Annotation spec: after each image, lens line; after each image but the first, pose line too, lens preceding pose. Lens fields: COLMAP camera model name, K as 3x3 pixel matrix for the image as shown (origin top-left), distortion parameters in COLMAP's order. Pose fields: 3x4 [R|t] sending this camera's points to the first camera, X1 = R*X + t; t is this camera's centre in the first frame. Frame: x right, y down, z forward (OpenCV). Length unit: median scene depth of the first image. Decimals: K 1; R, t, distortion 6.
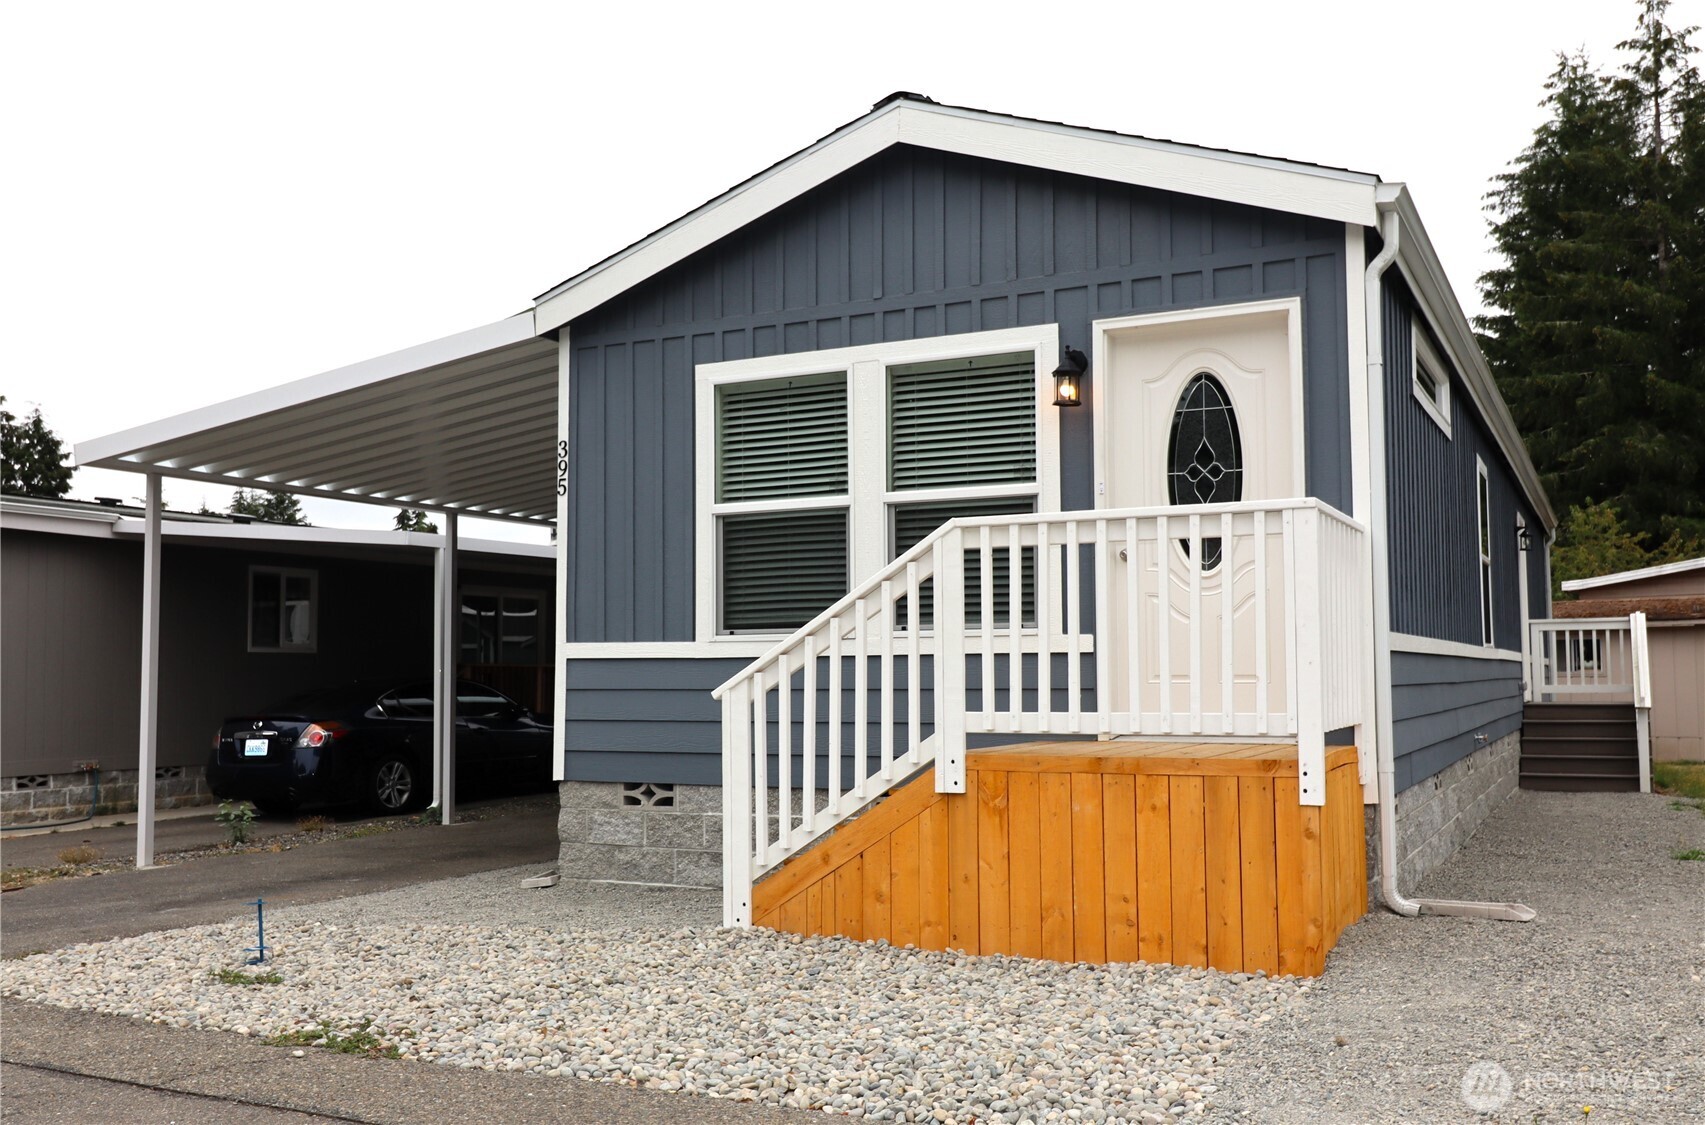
lens RADIAL K [[1546.5, 0, 855.0], [0, 1546.5, 588.6], [0, 0, 1]] dist [-0.003925, -0.004320]
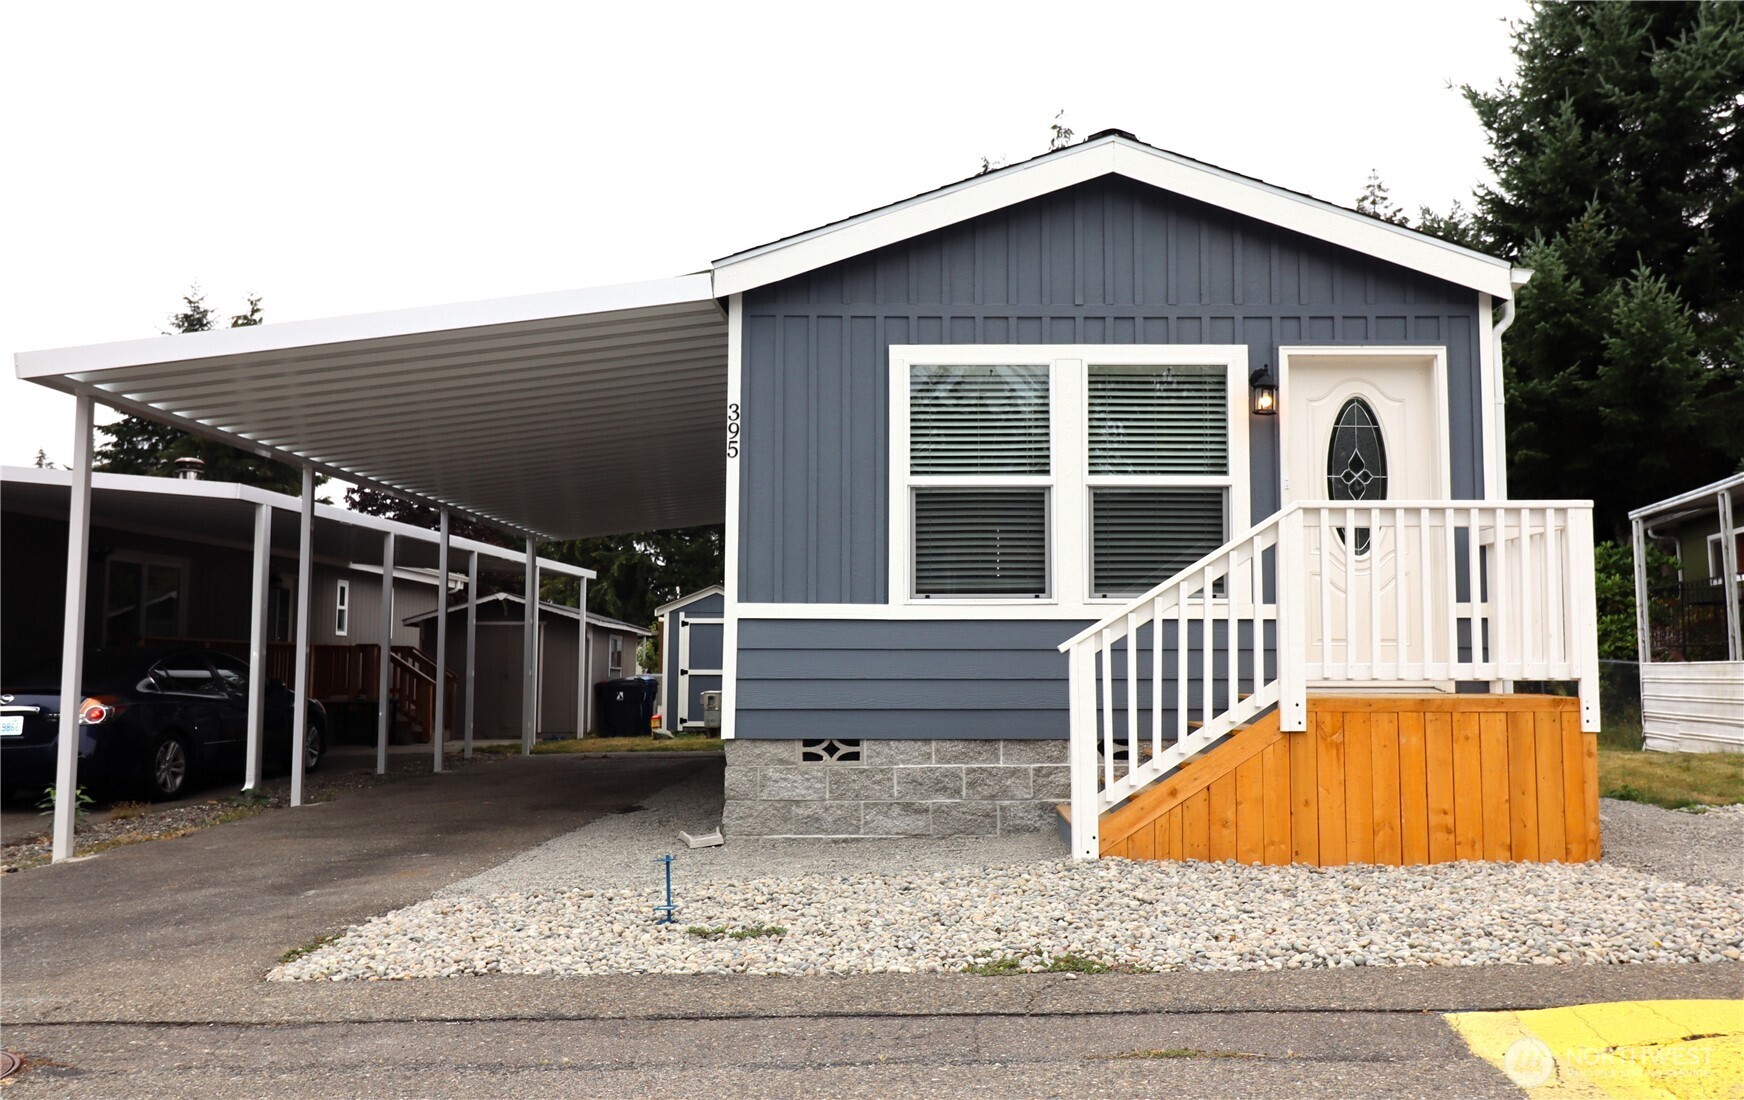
lens RADIAL K [[1417.7, 0, 1008.4], [0, 1417.7, 553.0], [0, 0, 1]] dist [0.004911, 0.002936]
pose [[0.887657, 0.042144, 0.458573, -0.501010], [-0.031575, 0.999030, -0.030694, 0.027828], [-0.459422, 0.012766, 0.888126, 0.102042]]
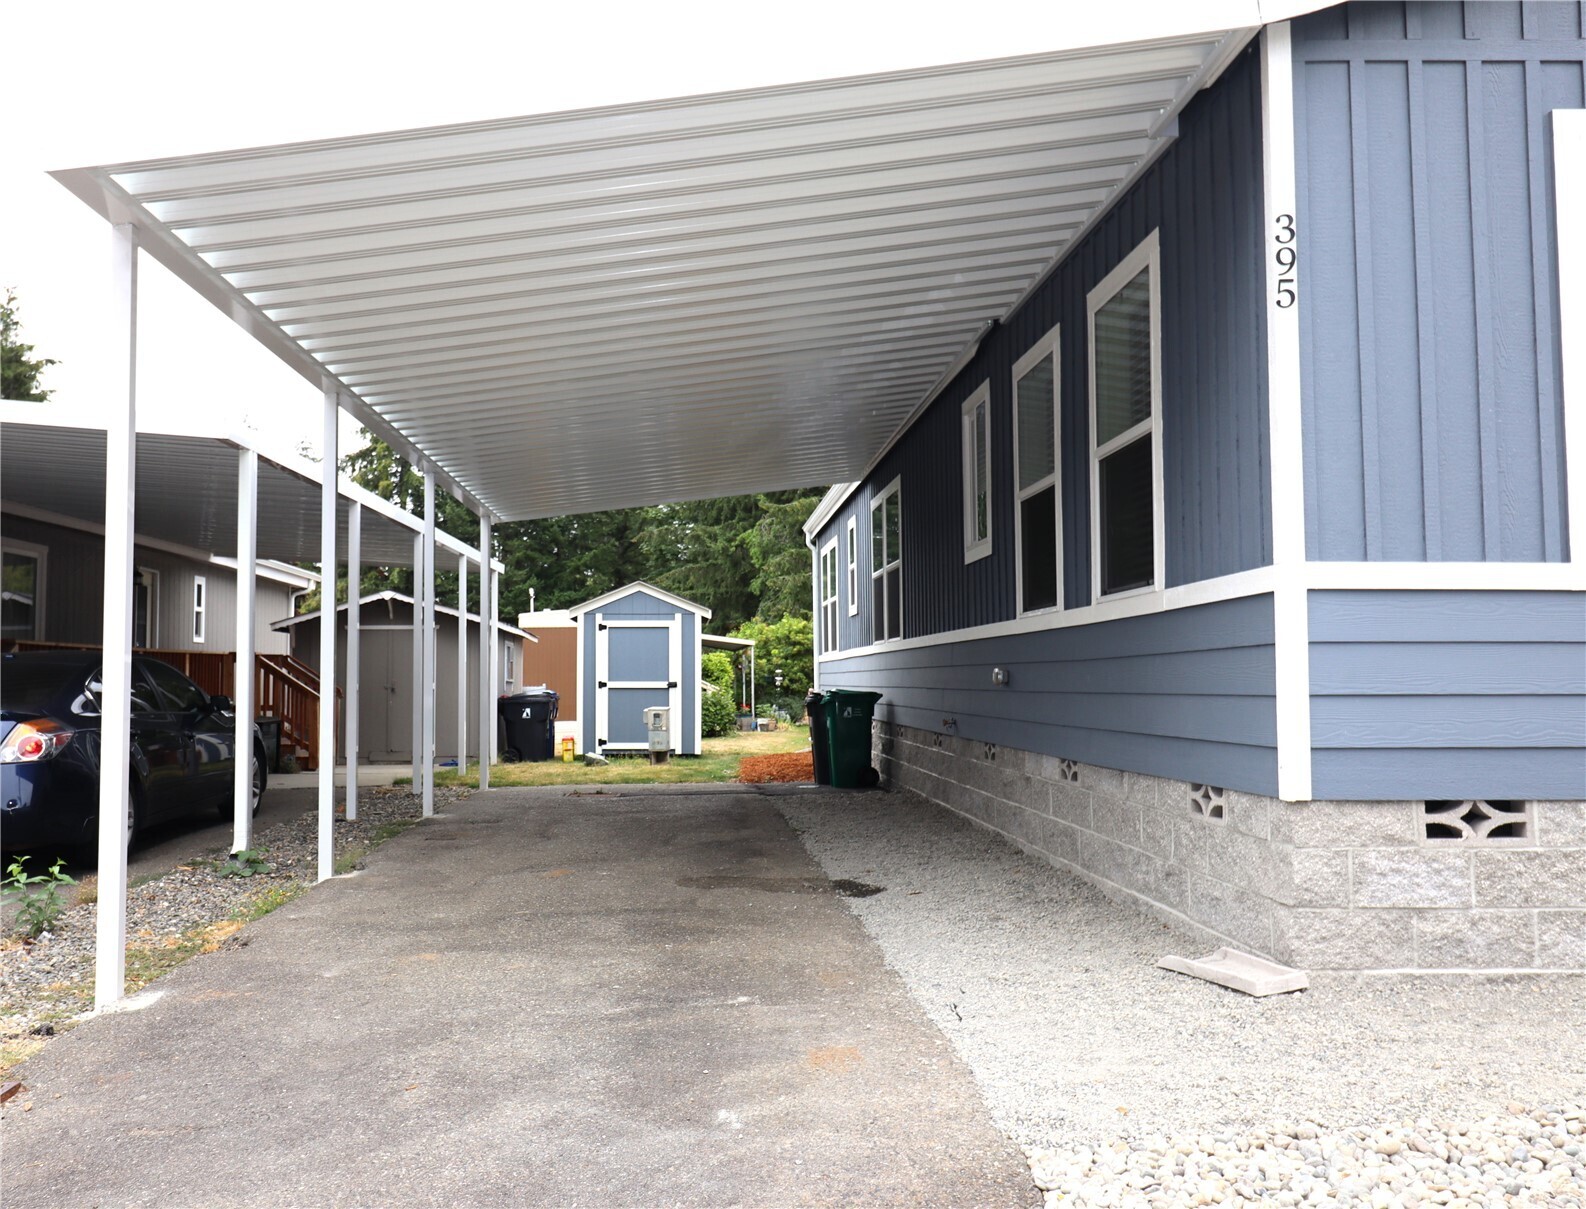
lens RADIAL K [[1502.6, 0, 792.6], [0, 1502.6, 590.2], [0, 0, 1]] dist [0.006943, 0.001002]
pose [[0.891002, 0.029129, 0.453064, -0.670304], [-0.028089, 0.999565, -0.009025, 0.061709], [-0.453129, -0.004685, 0.891433, 0.644029]]
